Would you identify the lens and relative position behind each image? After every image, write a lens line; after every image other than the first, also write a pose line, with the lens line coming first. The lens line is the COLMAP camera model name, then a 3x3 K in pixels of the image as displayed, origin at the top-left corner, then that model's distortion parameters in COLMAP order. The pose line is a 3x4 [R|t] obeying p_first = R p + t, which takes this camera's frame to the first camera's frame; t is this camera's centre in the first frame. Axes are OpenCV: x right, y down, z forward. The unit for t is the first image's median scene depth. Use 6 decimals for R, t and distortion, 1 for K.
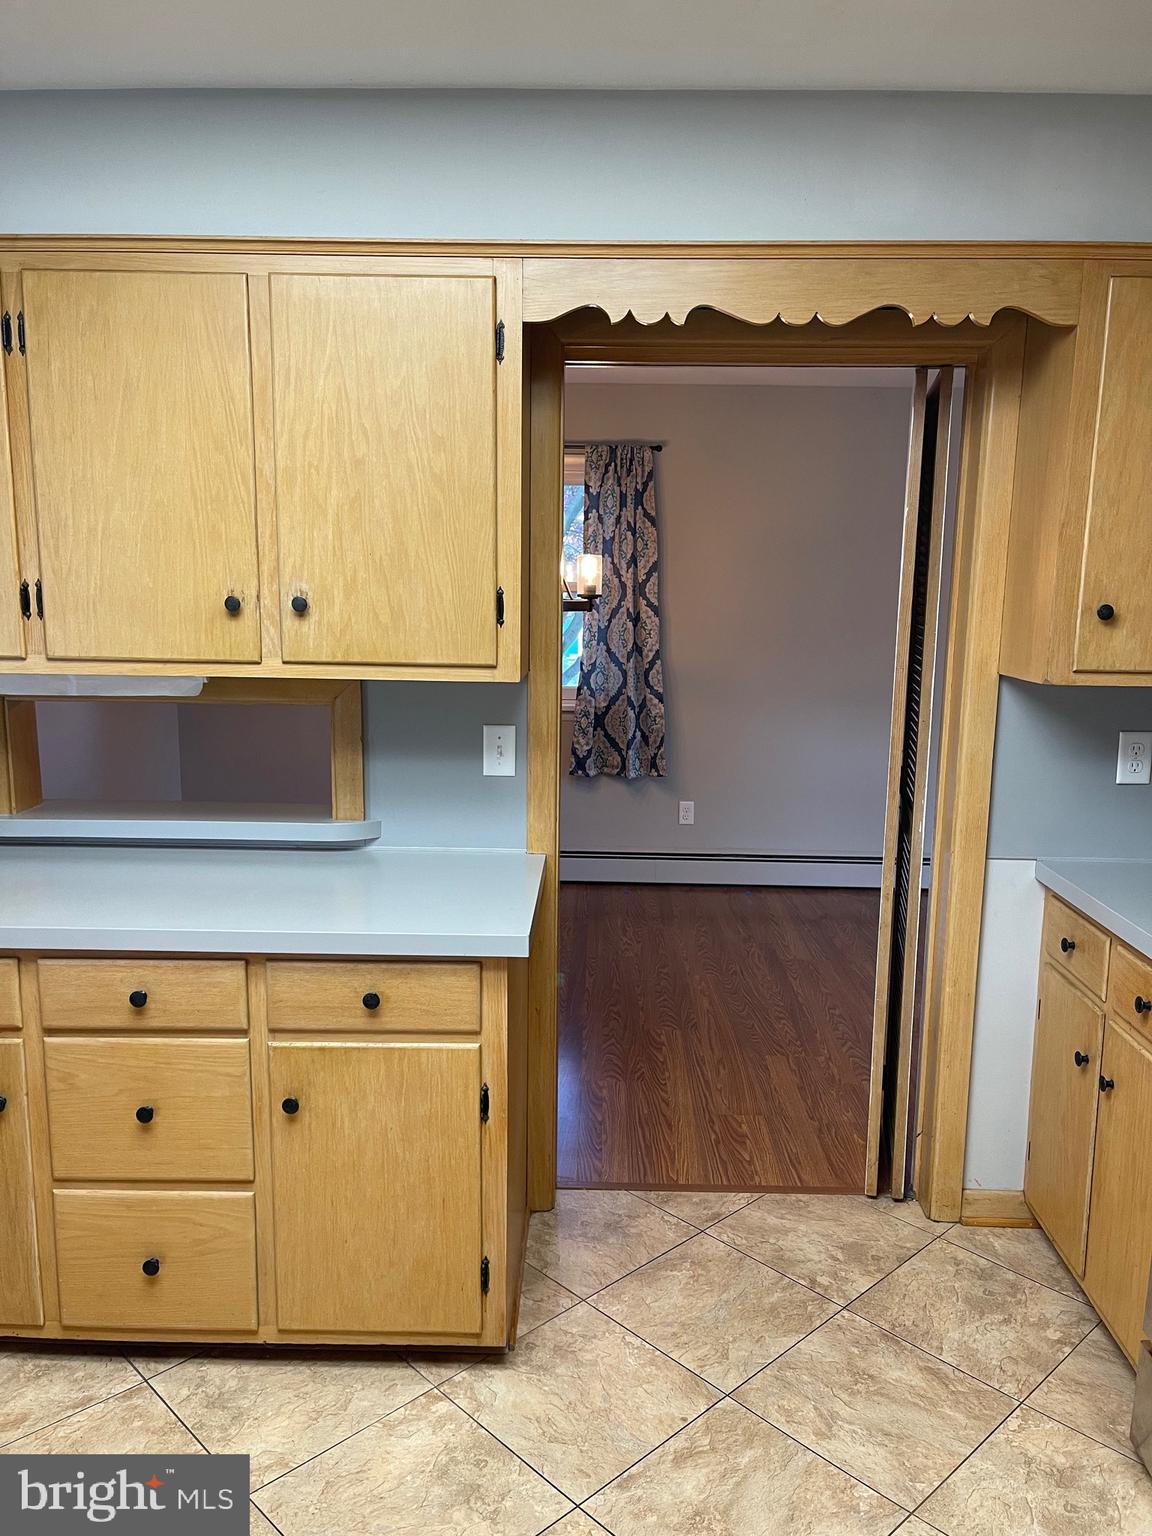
lens RADIAL K [[1157.7, 0, 578.0], [0, 1157.7, 770.2], [0, 0, 1]] dist [0.049951, -0.014392]
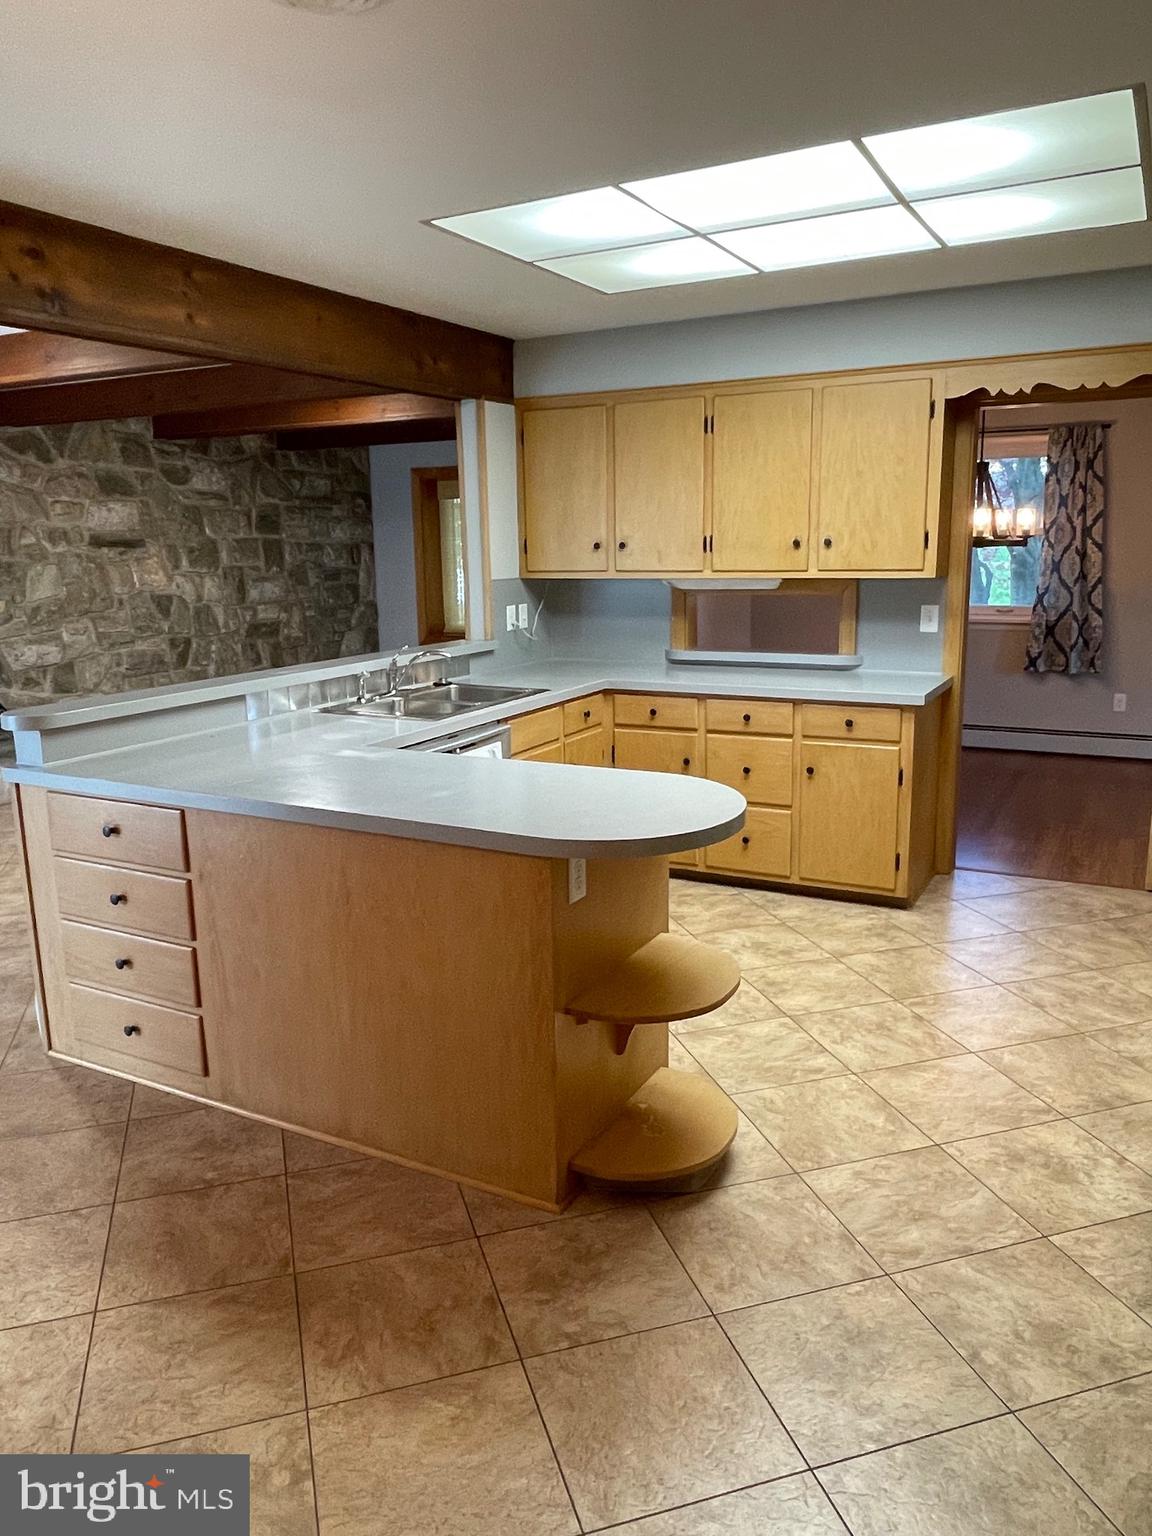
lens RADIAL K [[1097.7, 0, 564.1], [0, 1097.7, 761.0], [0, 0, 1]] dist [0.019219, -0.020415]
pose [[0.888096, 0.063272, -0.455283, 0.237509], [-0.046129, 0.997749, 0.048677, 0.157861], [0.457338, -0.022228, 0.889015, -0.882607]]
